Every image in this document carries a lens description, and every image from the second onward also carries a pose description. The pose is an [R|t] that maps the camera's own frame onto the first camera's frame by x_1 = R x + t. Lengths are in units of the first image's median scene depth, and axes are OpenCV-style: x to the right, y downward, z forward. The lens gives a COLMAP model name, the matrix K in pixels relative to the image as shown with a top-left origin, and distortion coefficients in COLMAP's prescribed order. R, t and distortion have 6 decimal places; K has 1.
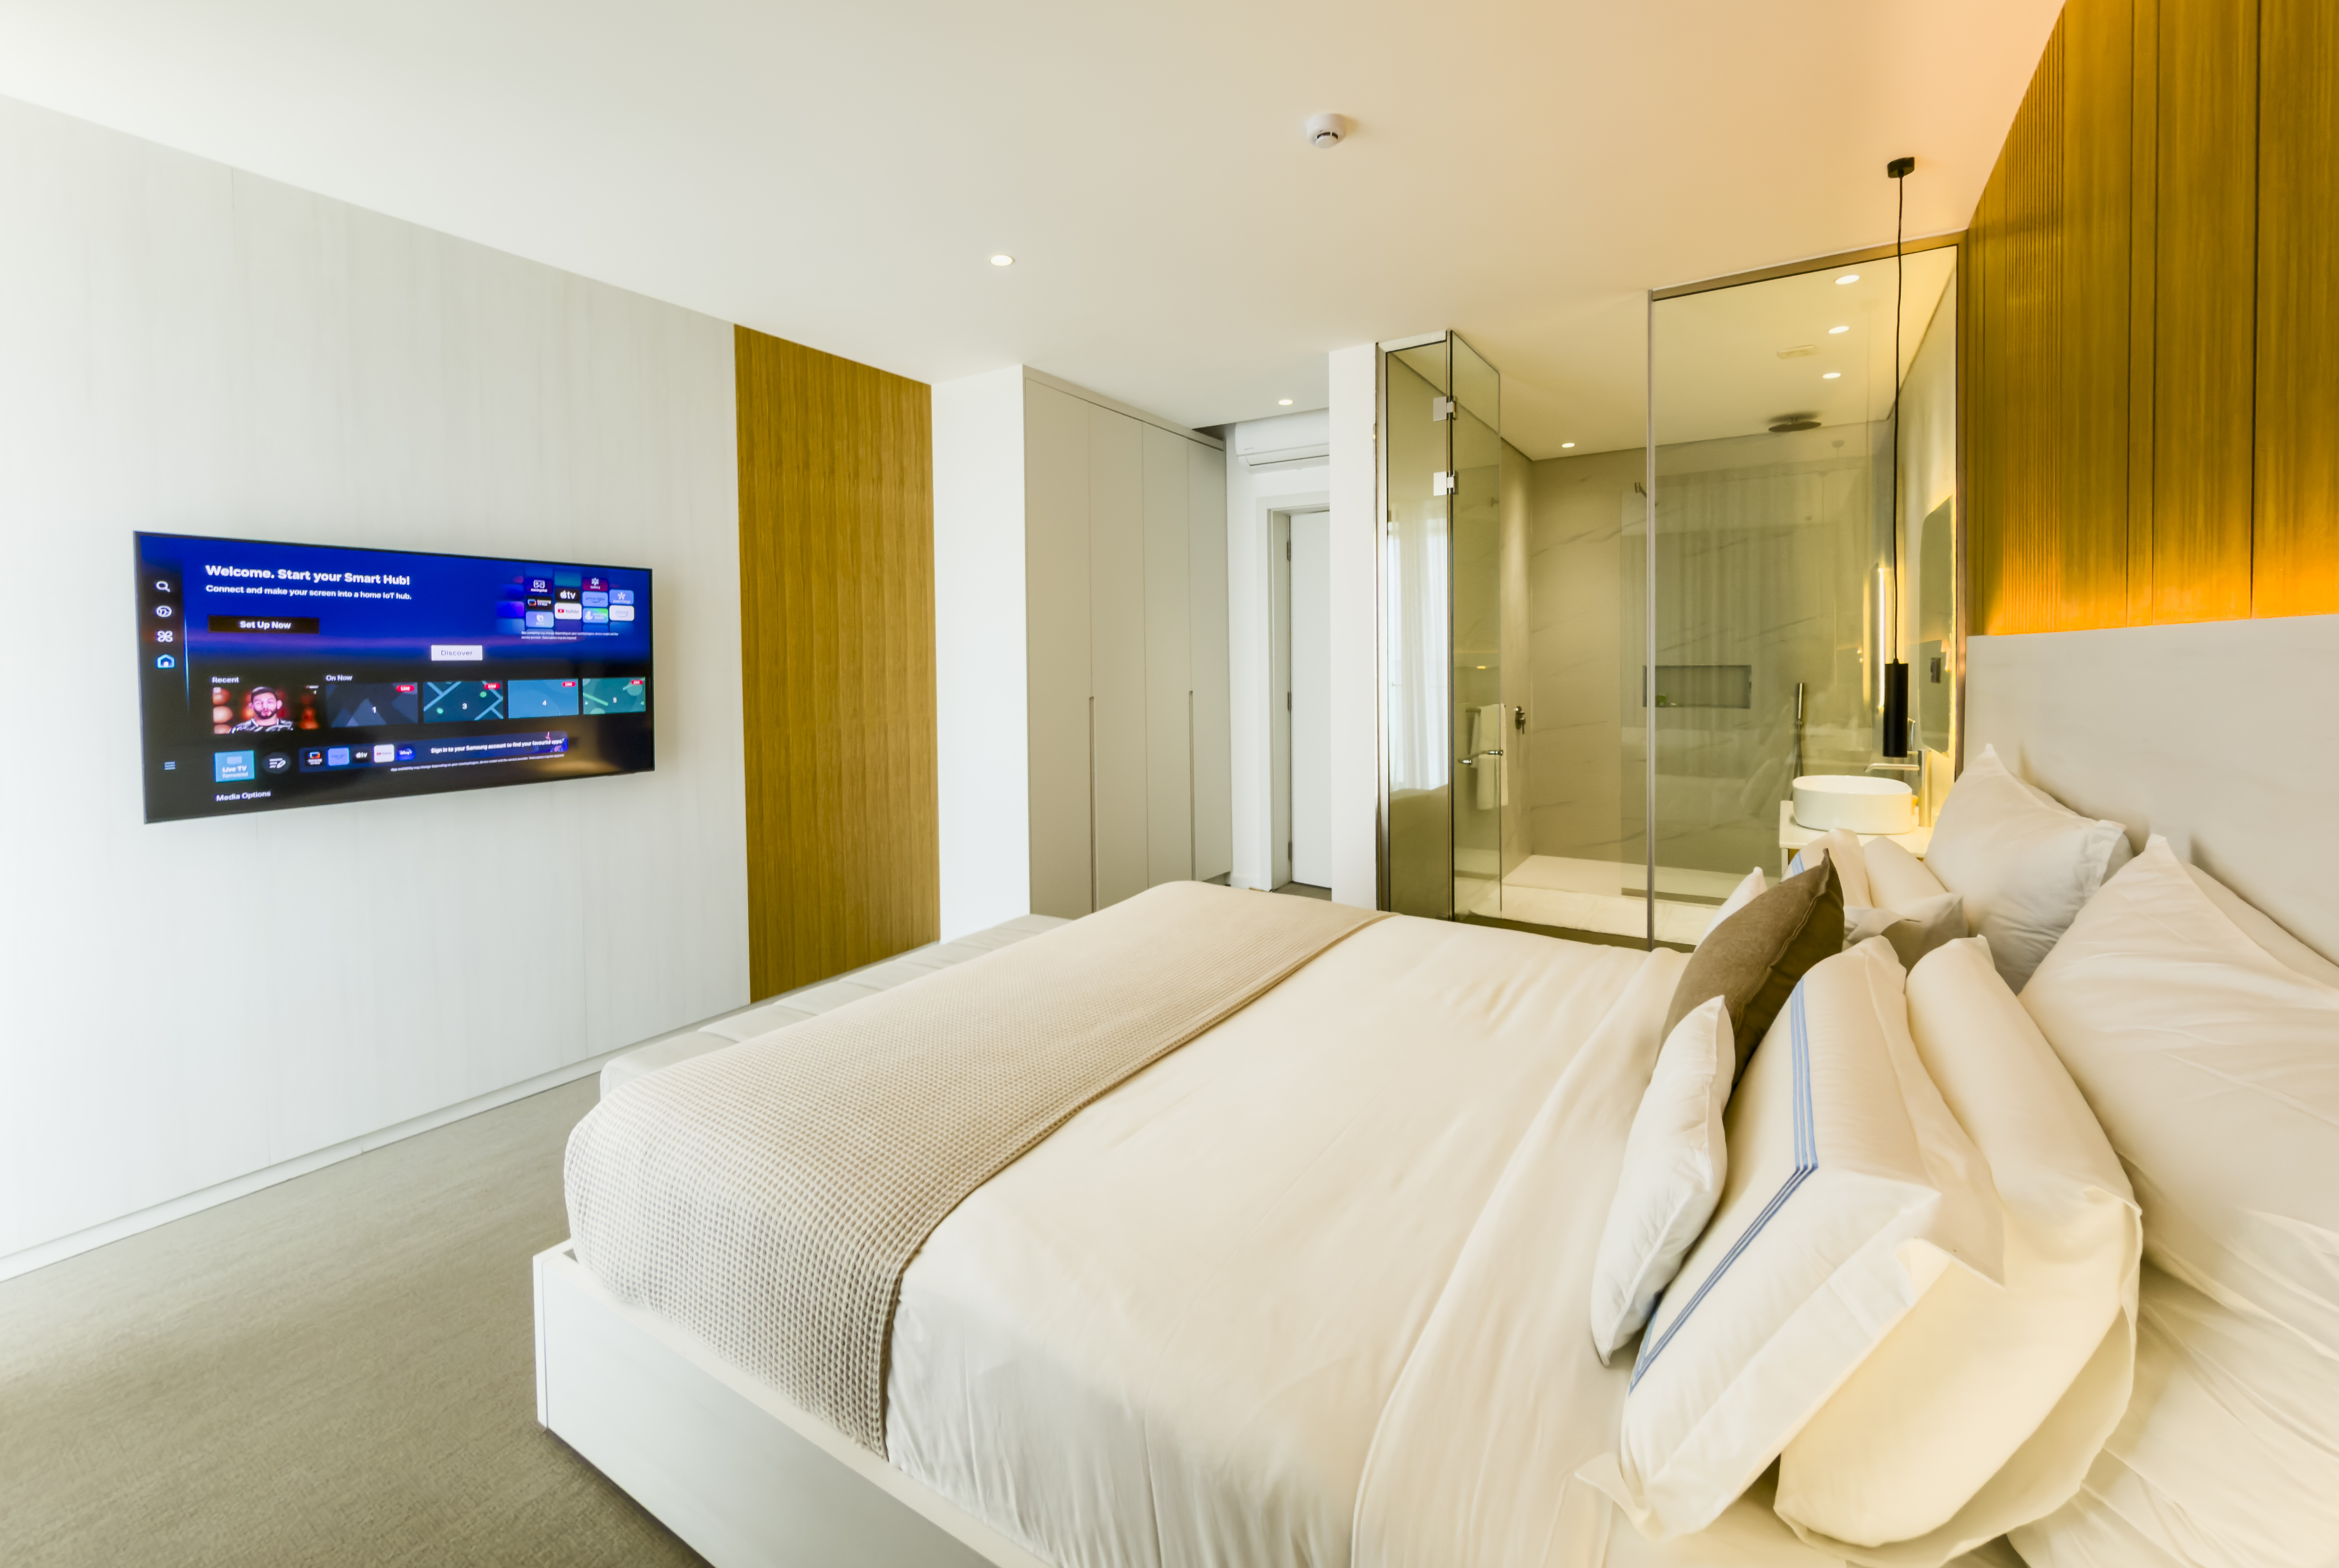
lens RADIAL K [[959.9, 0, 1171.2], [0, 959.9, 680.2], [0, 0, 1]] dist [-0.000714, -0.000157]
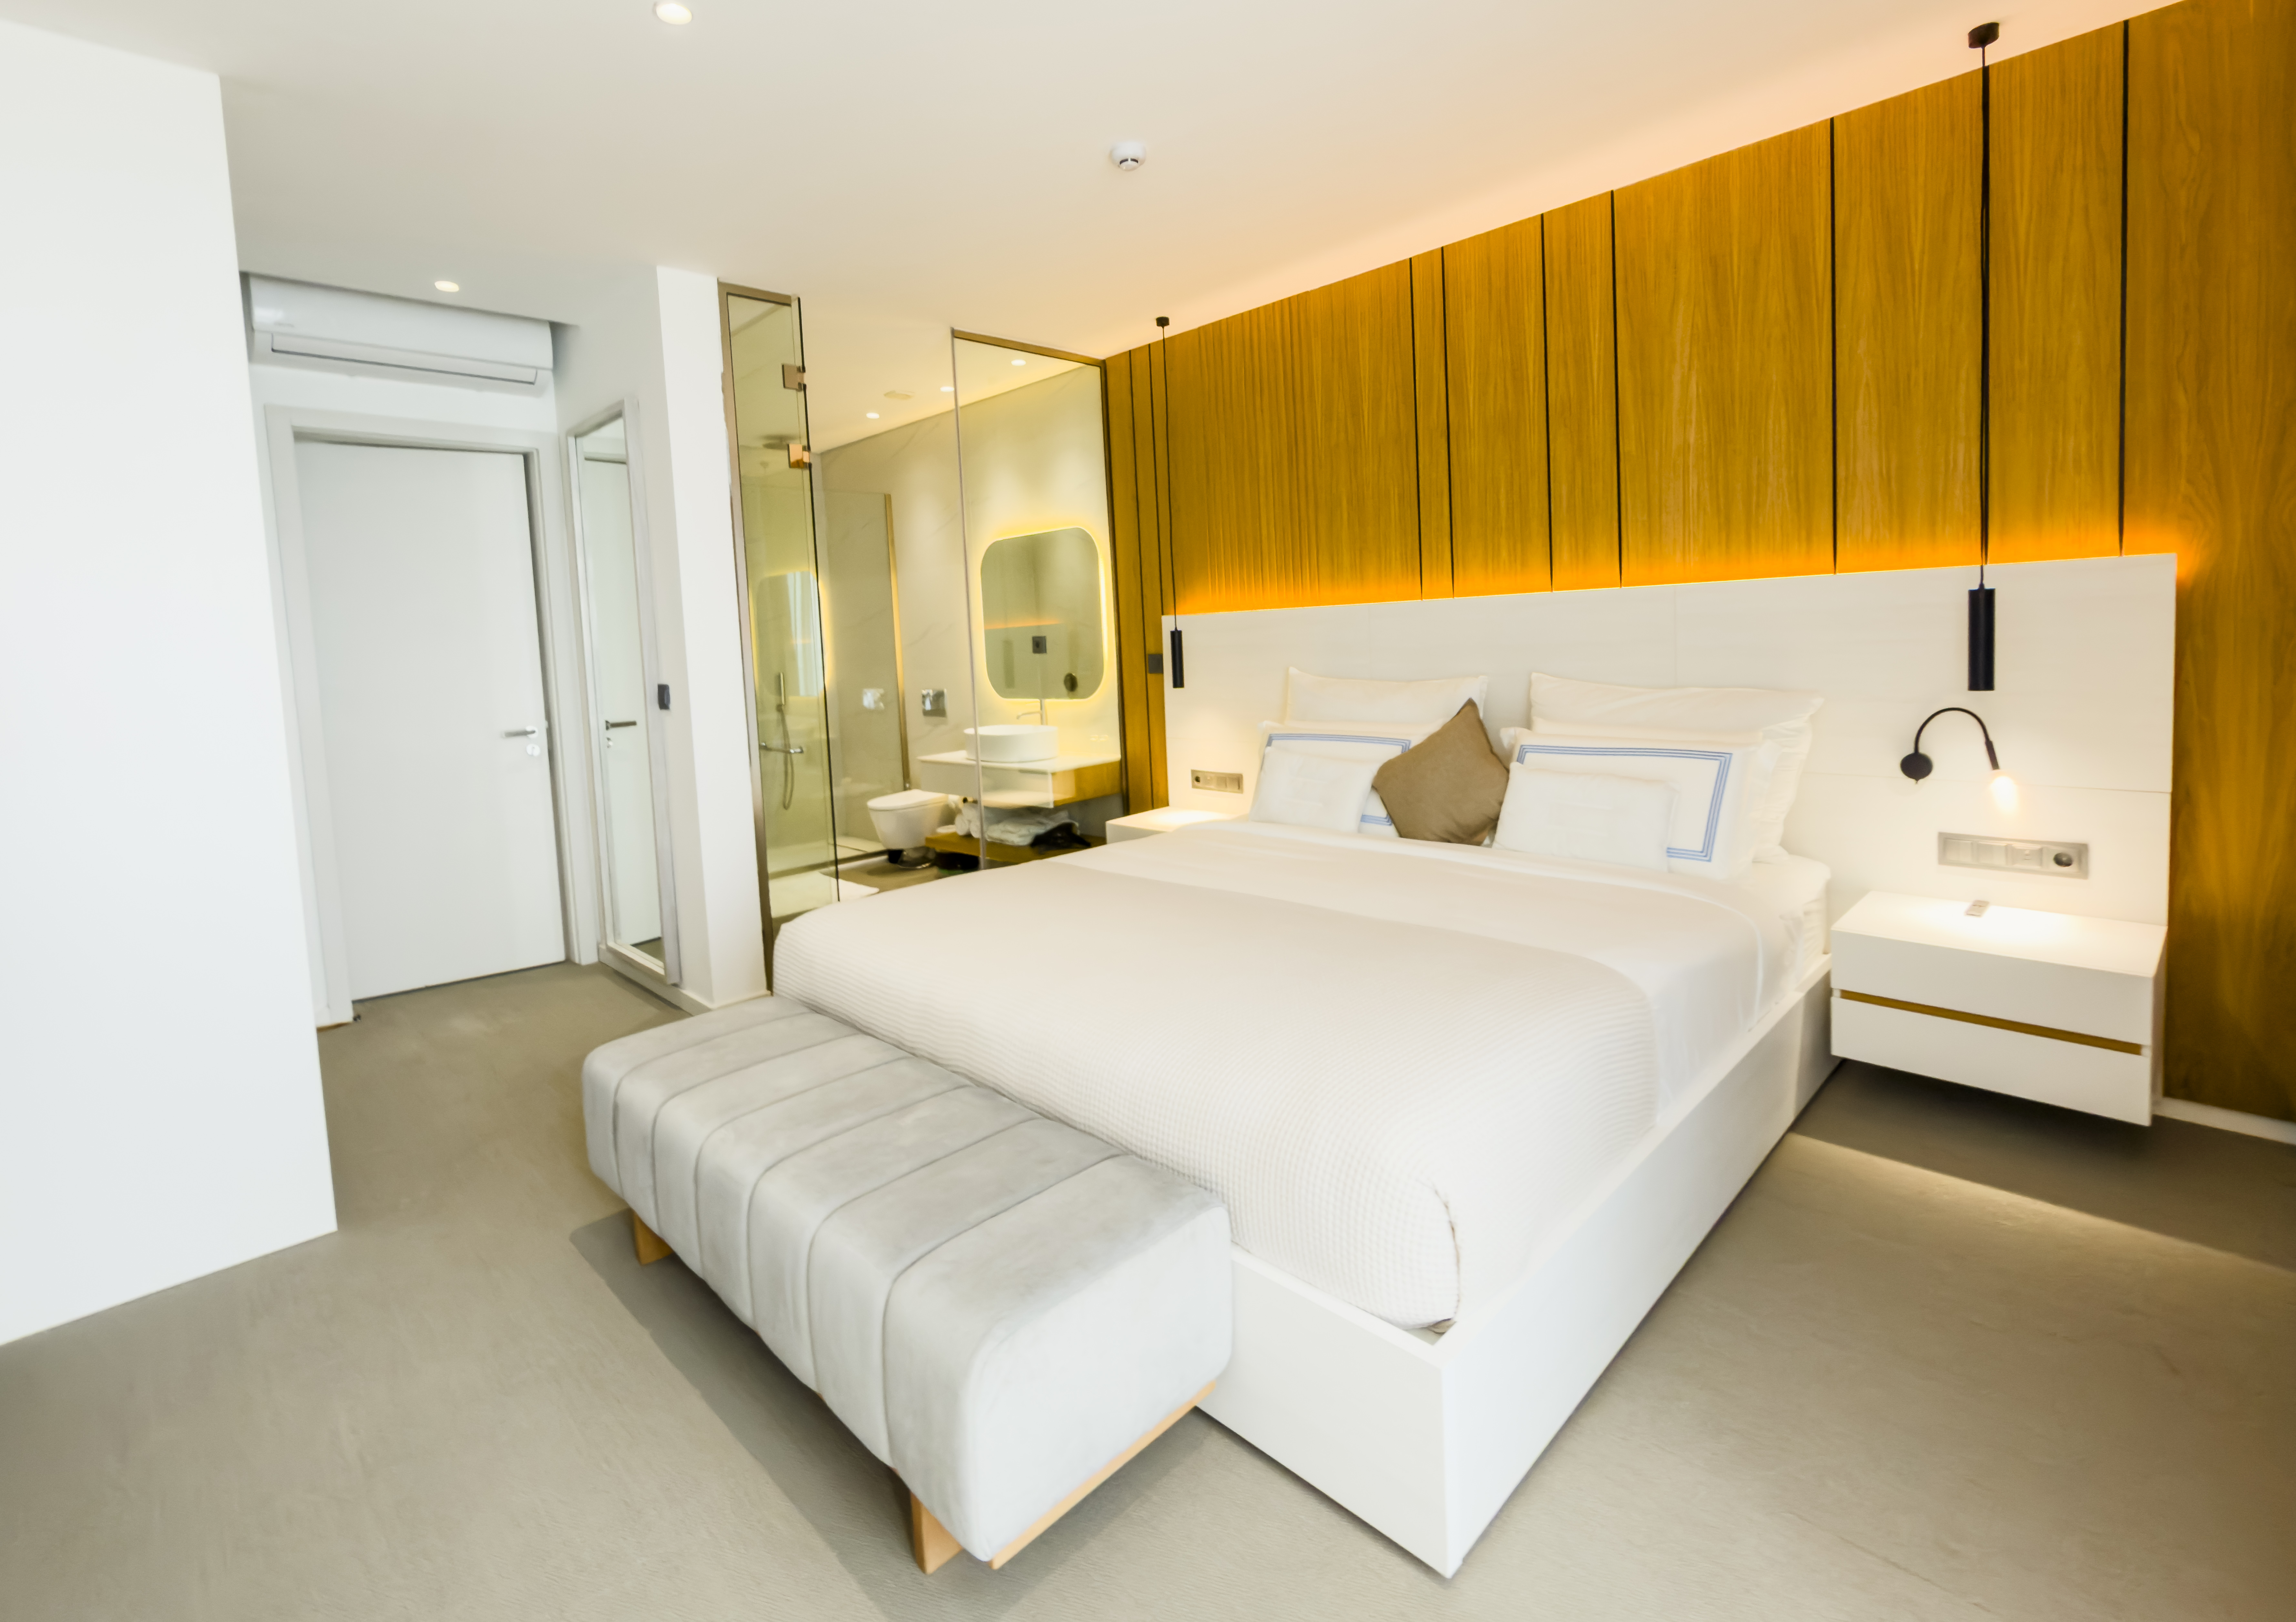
lens RADIAL K [[1038.9, 0, 1148.5], [0, 1038.9, 700.8], [0, 0, 1]] dist [-0.001991, -0.000293]
pose [[0.220228, -0.061536, 0.973505, -0.610655], [0.067766, 0.996562, 0.047663, 0.009950], [-0.973092, 0.055474, 0.223641, 0.416026]]
